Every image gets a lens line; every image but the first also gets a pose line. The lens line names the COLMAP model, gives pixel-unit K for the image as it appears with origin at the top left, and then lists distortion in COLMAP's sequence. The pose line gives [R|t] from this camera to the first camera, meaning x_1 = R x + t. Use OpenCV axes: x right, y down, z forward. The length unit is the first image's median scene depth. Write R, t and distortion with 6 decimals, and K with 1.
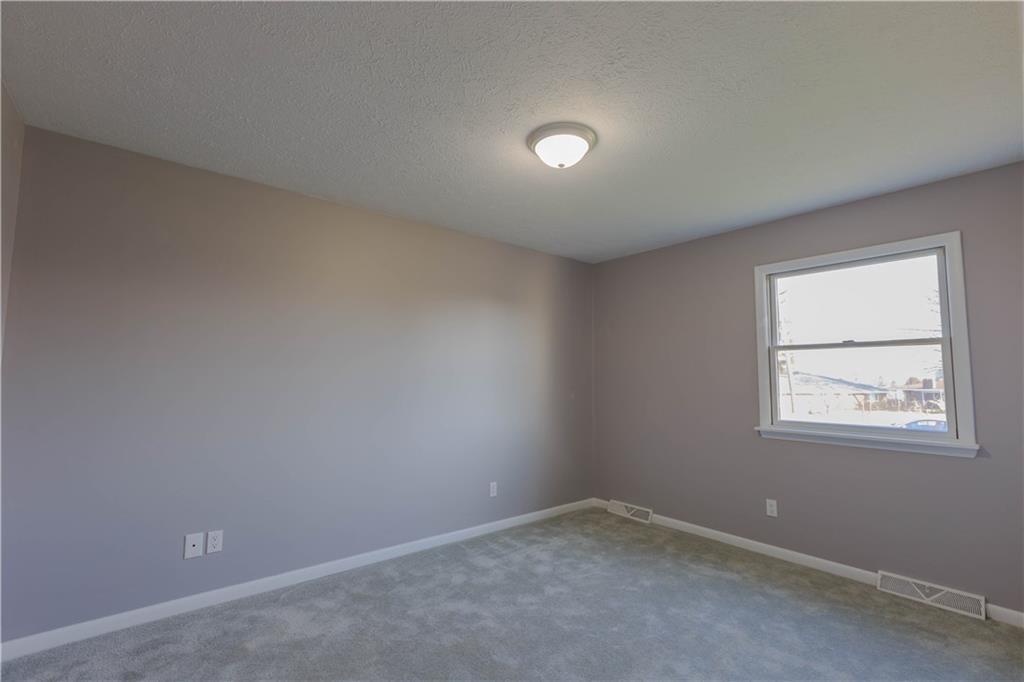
lens RADIAL K [[458.4, 0, 512.0], [0, 458.4, 341.0], [0, 0, 1]] dist [-0.000410, -0.014467]
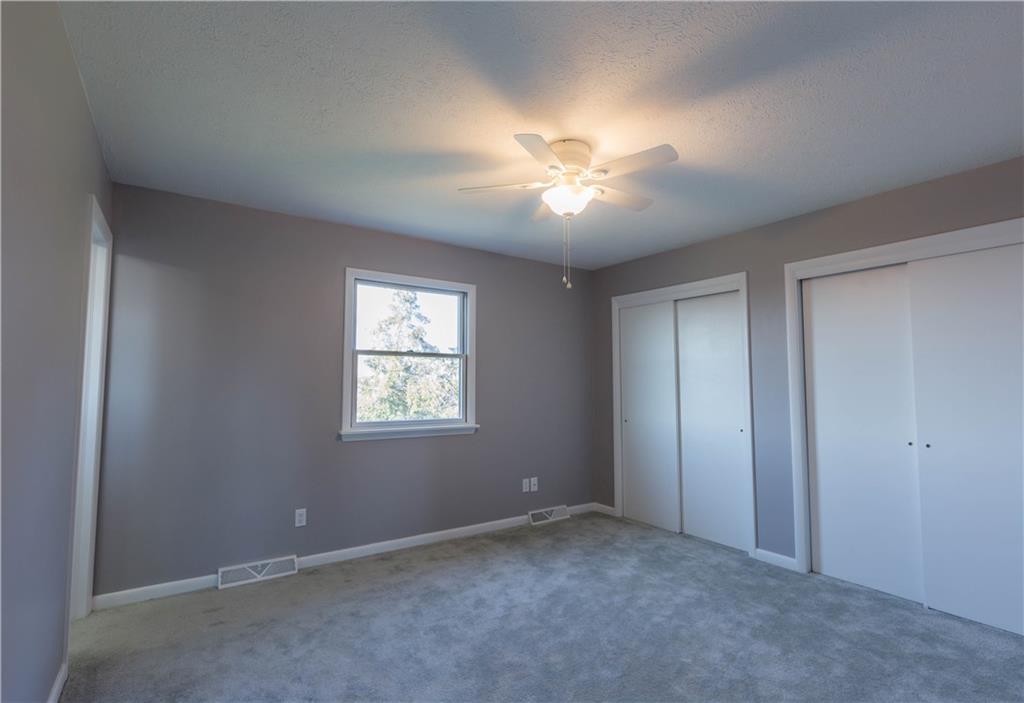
lens RADIAL K [[477.1, 0, 512.0], [0, 477.1, 351.5], [0, 0, 1]] dist [0.001916, 0.000188]
pose [[0.050179, 0.060536, 0.996904, -0.470454], [-0.086024, 0.994714, -0.056073, 0.045426], [-0.995029, -0.082943, 0.055121, 0.603632]]
